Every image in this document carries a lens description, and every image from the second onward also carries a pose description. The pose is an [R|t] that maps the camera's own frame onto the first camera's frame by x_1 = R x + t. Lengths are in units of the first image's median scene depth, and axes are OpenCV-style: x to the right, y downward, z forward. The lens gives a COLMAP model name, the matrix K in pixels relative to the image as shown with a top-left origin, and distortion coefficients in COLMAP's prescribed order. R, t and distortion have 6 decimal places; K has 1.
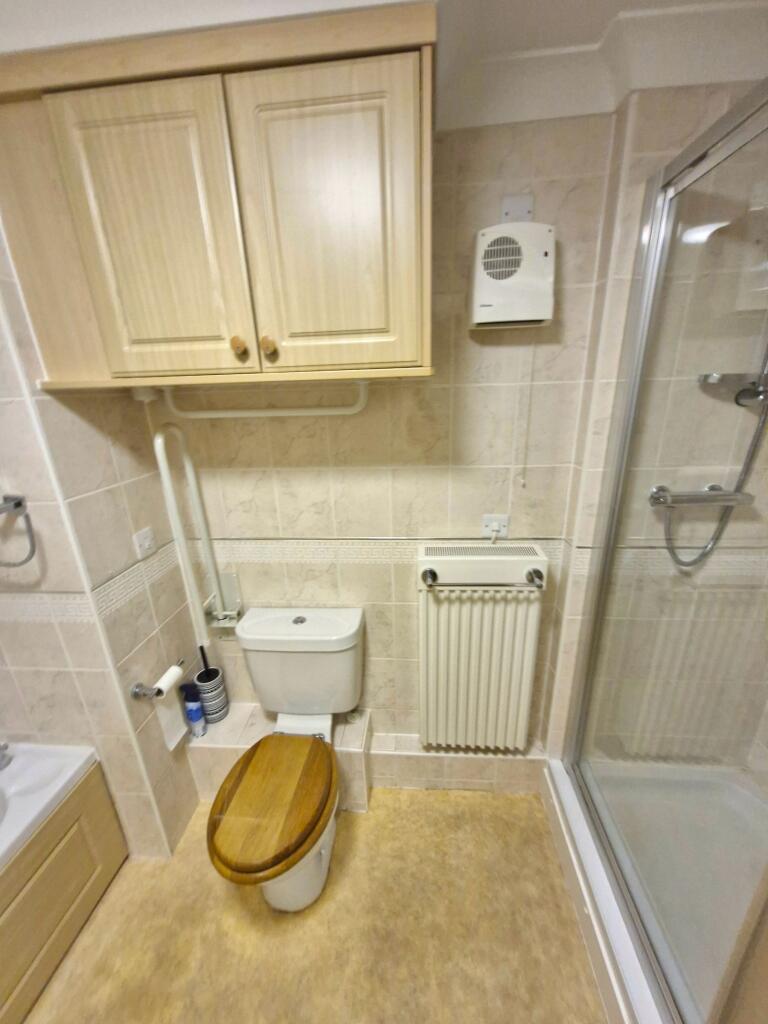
lens RADIAL K [[404.8, 0, 384.7], [0, 404.8, 521.7], [0, 0, 1]] dist [0.004198, 0.000035]
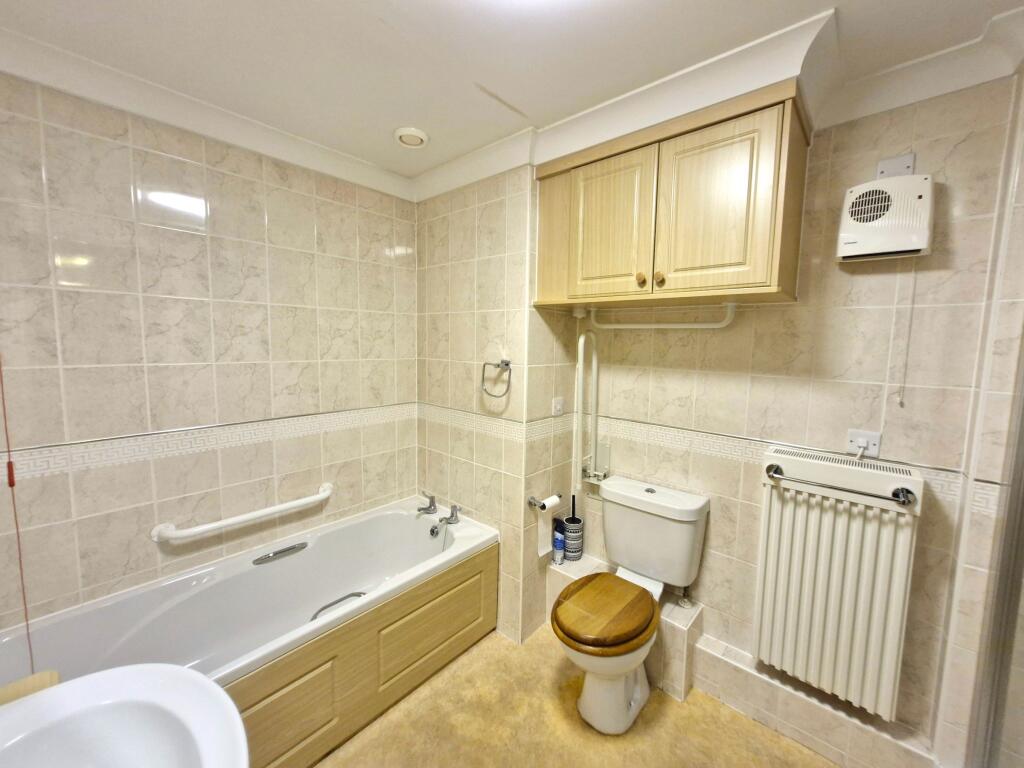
lens RADIAL K [[404.8, 0, 509.8], [0, 404.8, 378.9], [0, 0, 1]] dist [0.004198, 0.000035]
pose [[0.795484, 0.107744, -0.596319, 0.170787], [-0.240651, 0.959308, -0.147698, 0.233939], [0.556140, 0.260996, 0.789043, -0.346008]]
